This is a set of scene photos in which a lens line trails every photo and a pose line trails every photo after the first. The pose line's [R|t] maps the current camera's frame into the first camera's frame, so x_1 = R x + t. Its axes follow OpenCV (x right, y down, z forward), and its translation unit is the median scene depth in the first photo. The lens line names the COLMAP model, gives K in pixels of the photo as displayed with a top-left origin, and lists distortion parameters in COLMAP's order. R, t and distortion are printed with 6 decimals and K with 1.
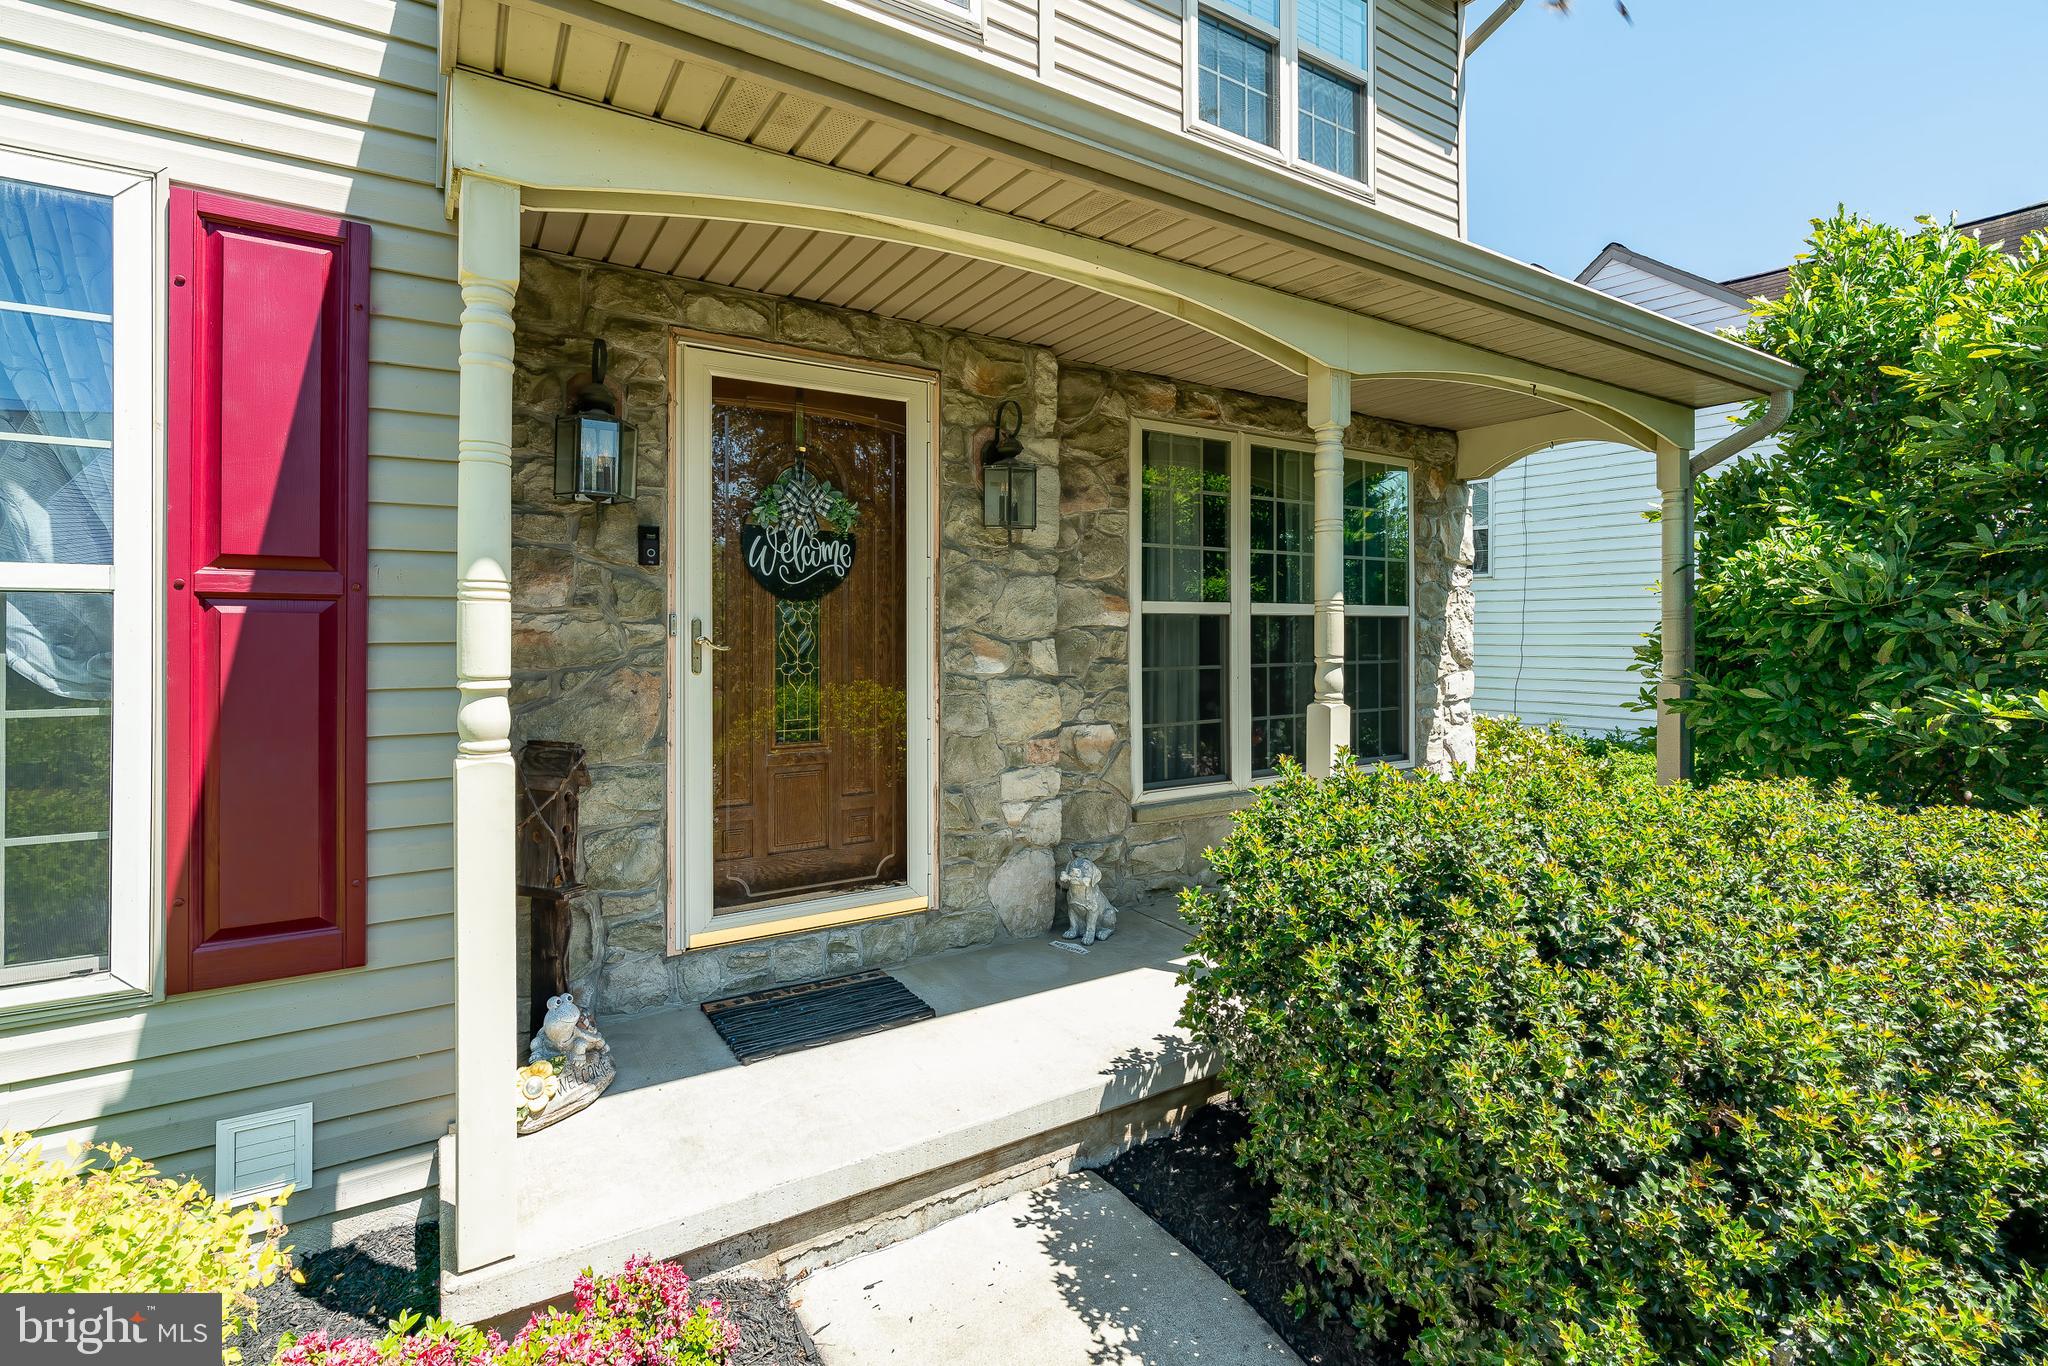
lens RADIAL K [[937.4, 0, 1017.5], [0, 937.4, 633.1], [0, 0, 1]] dist [-0.012323, 0.005482]
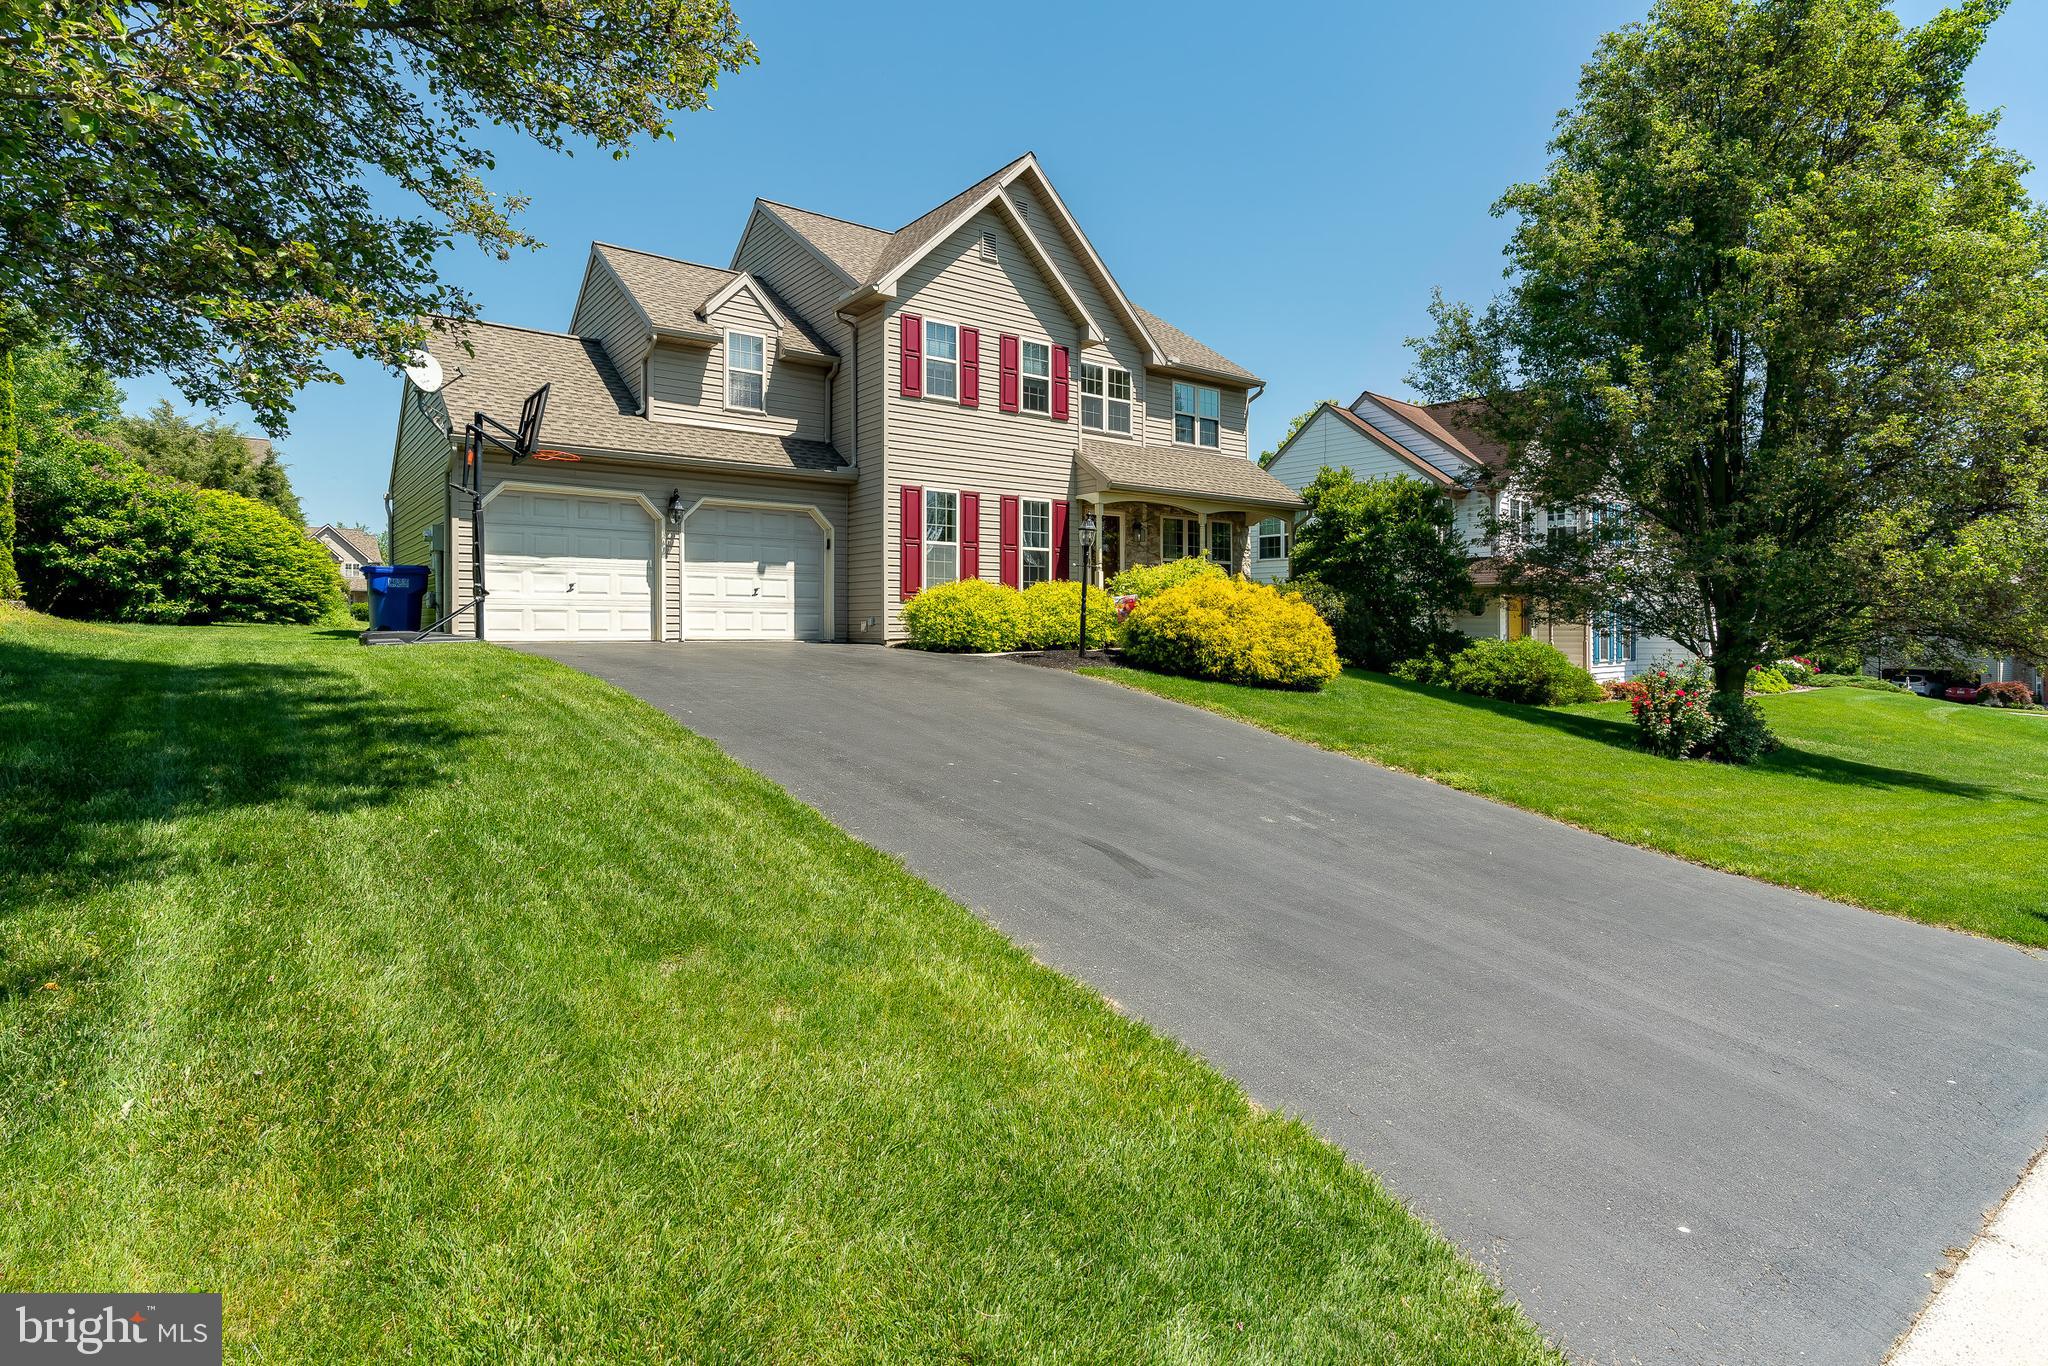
lens RADIAL K [[1042.2, 0, 1025.7], [0, 1042.2, 630.9], [0, 0, 1]] dist [-0.024382, -0.000041]
pose [[0.996114, -0.002251, 0.088045, -1.016882], [0.002202, 0.999997, 0.000650, 0.327865], [-0.088046, -0.000454, 0.996116, -4.112085]]
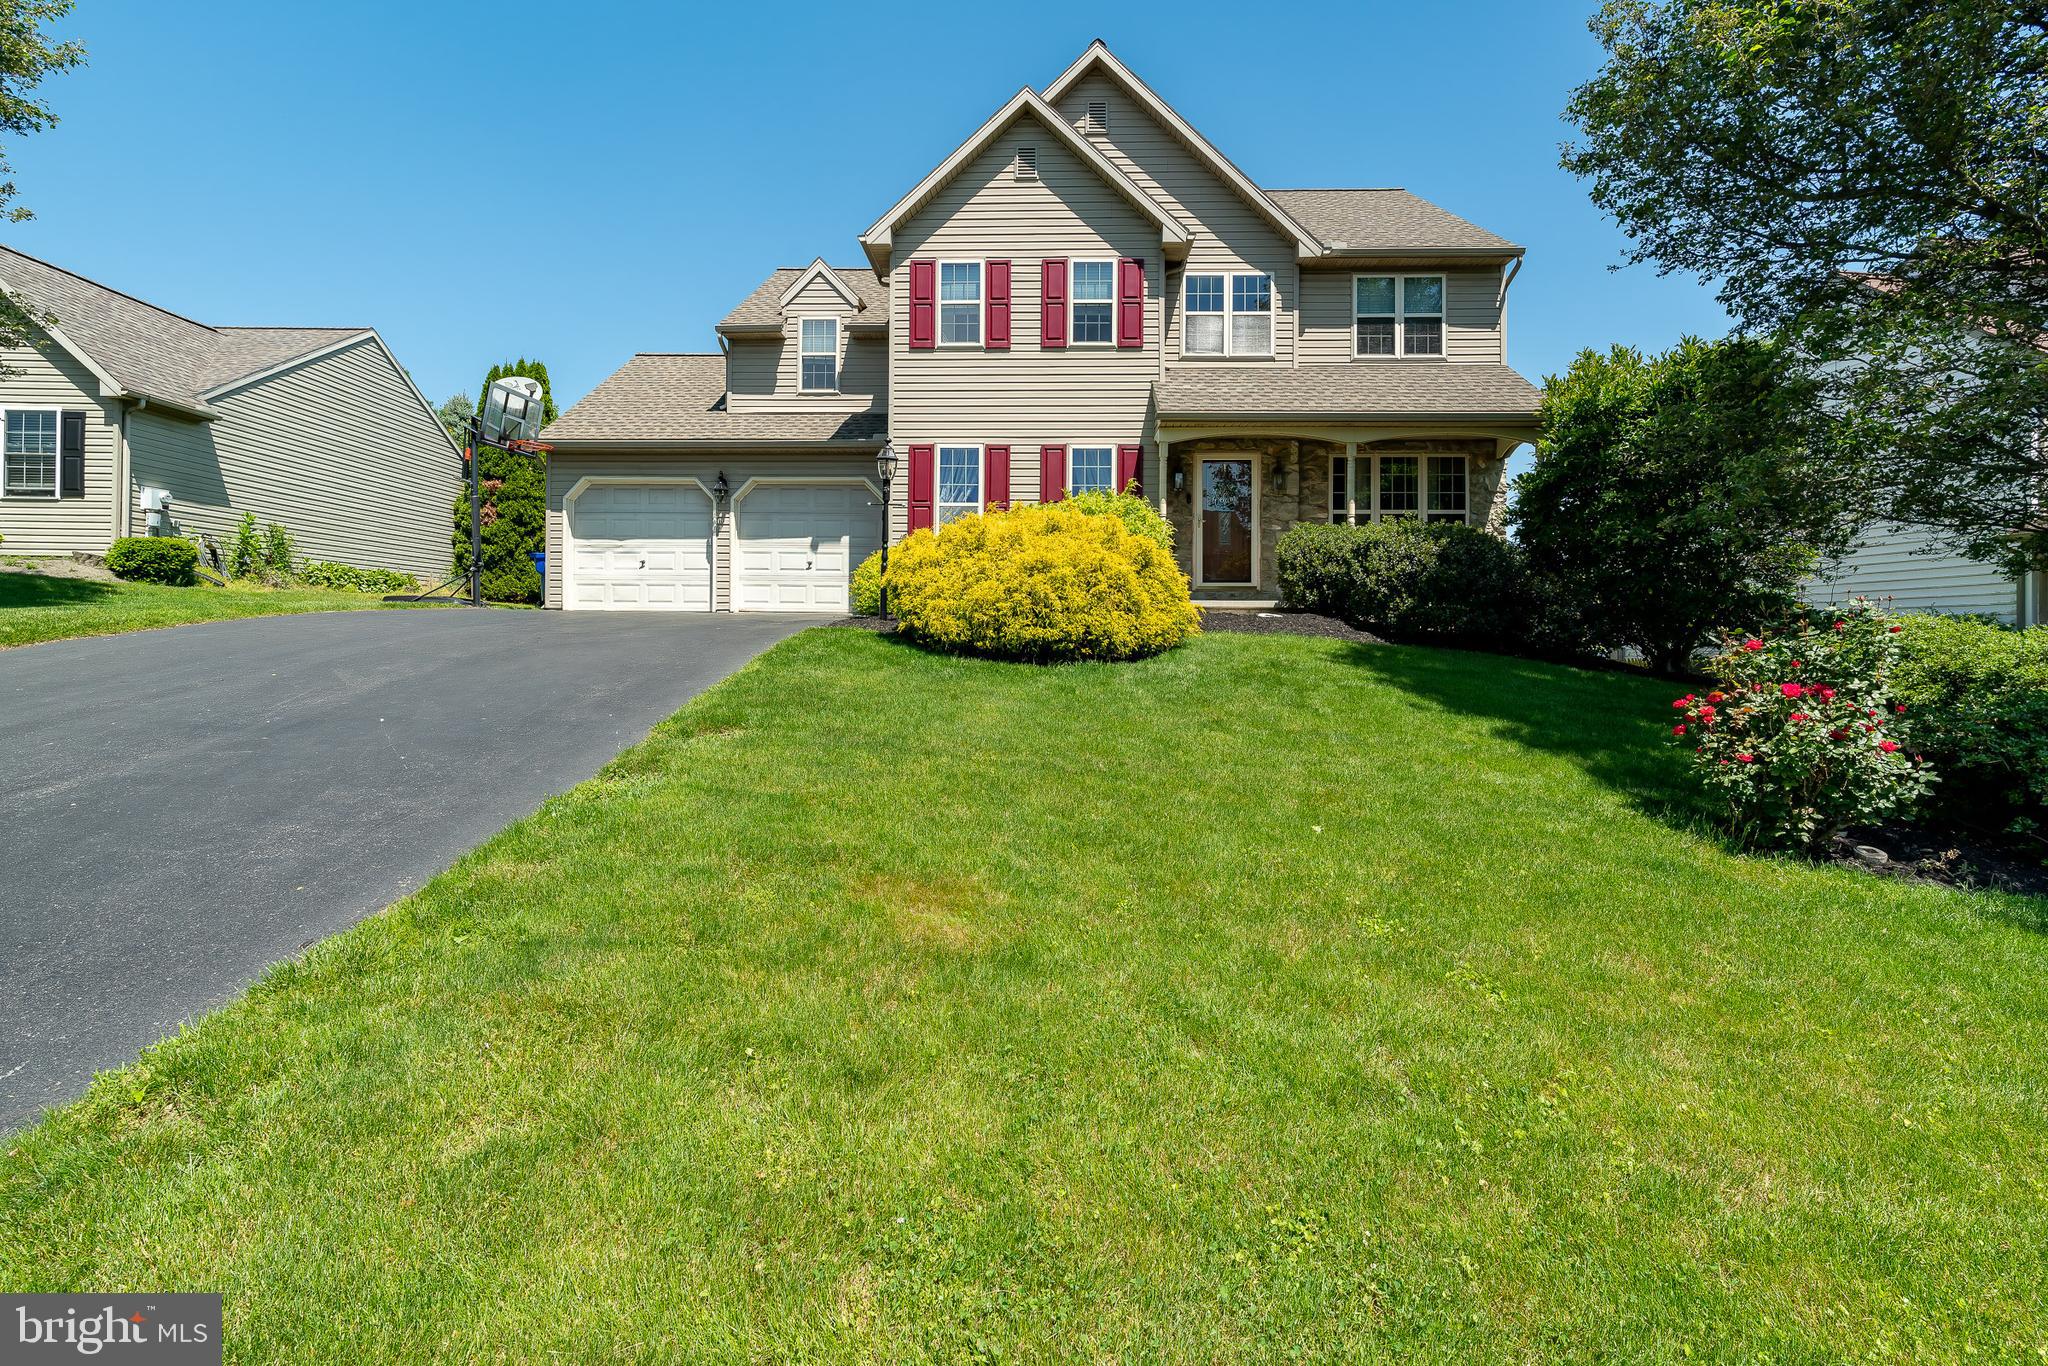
lens RADIAL K [[937.4, 0, 1017.5], [0, 937.4, 633.1], [0, 0, 1]] dist [-0.012323, 0.005482]
pose [[0.831346, 0.000130, -0.555756, 1.151153], [-0.005832, 0.999947, -0.008489, 0.478679], [0.555725, 0.010299, 0.831302, -2.583898]]
